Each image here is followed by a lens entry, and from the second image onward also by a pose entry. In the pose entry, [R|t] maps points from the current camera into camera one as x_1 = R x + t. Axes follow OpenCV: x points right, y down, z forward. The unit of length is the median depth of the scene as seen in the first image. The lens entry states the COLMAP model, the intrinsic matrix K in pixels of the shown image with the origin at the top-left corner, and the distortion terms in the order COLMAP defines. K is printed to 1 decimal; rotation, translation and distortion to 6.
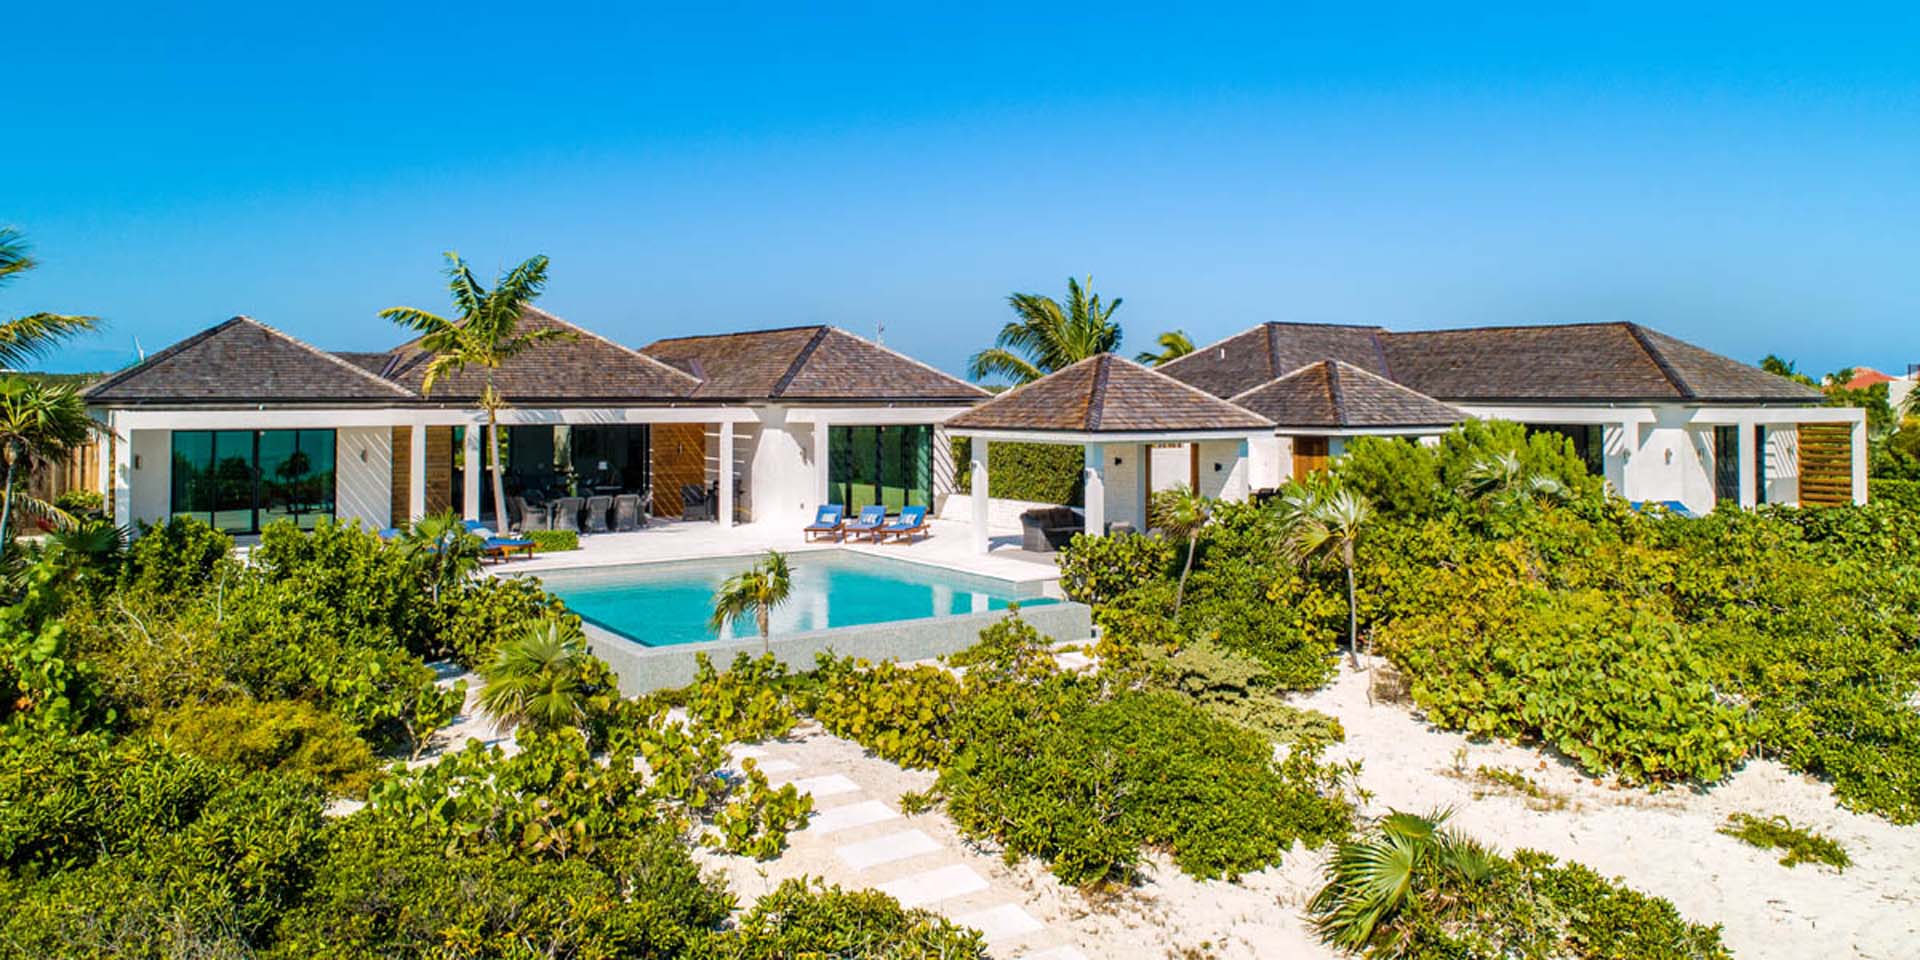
lens RADIAL K [[1375.3, 0, 963.3], [0, 1375.3, 482.7], [0, 0, 1]] dist [-0.002692, -0.006800]
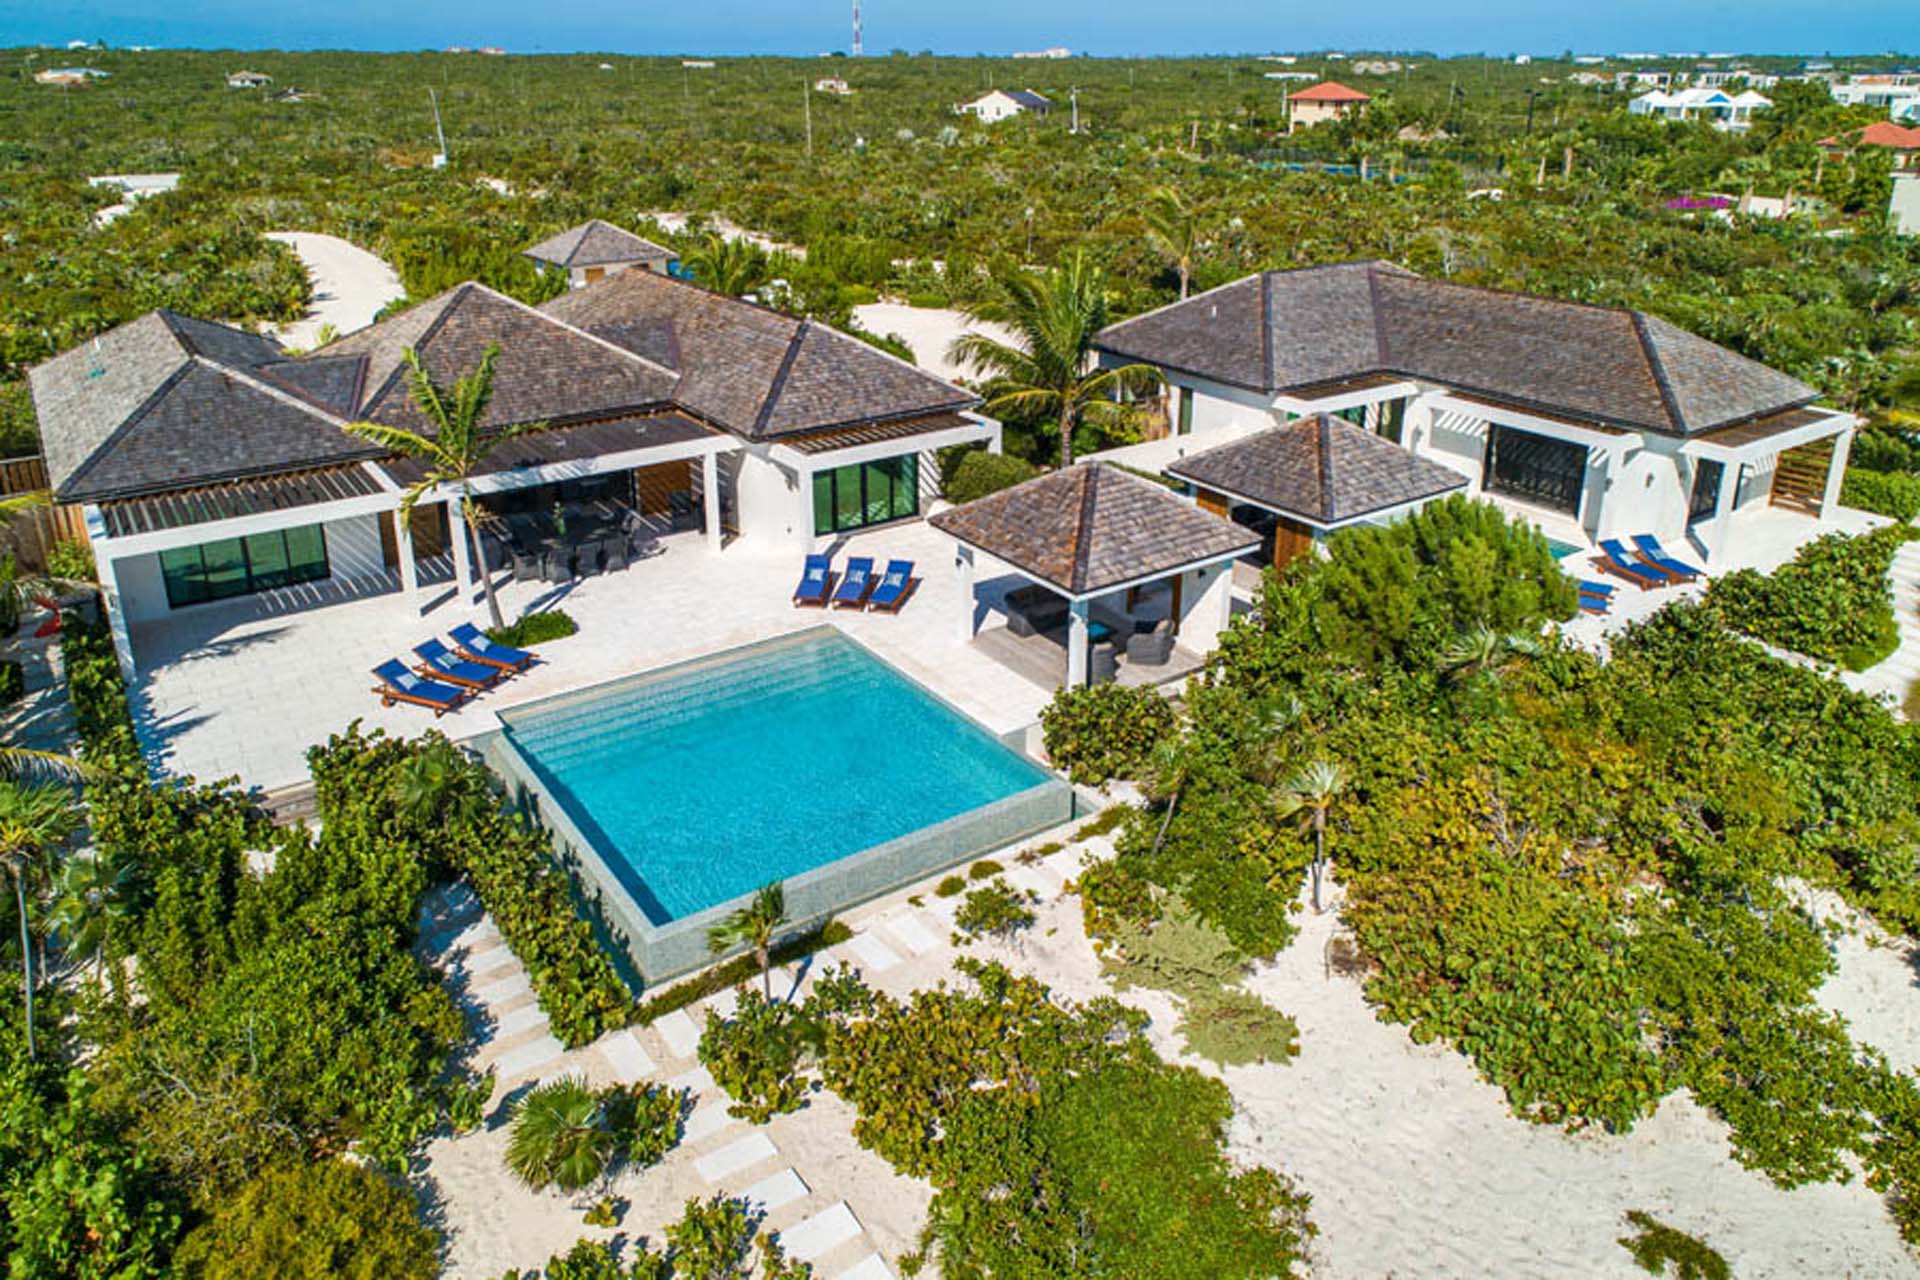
lens RADIAL K [[1311.1, 0, 957.1], [0, 1311.1, 636.1], [0, 0, 1]] dist [-0.010334, 0.002525]
pose [[0.999963, -0.002414, 0.008255, -0.001735], [-0.000537, 0.940425, 0.340001, -0.242904], [-0.008583, -0.339993, 0.940389, 0.067365]]
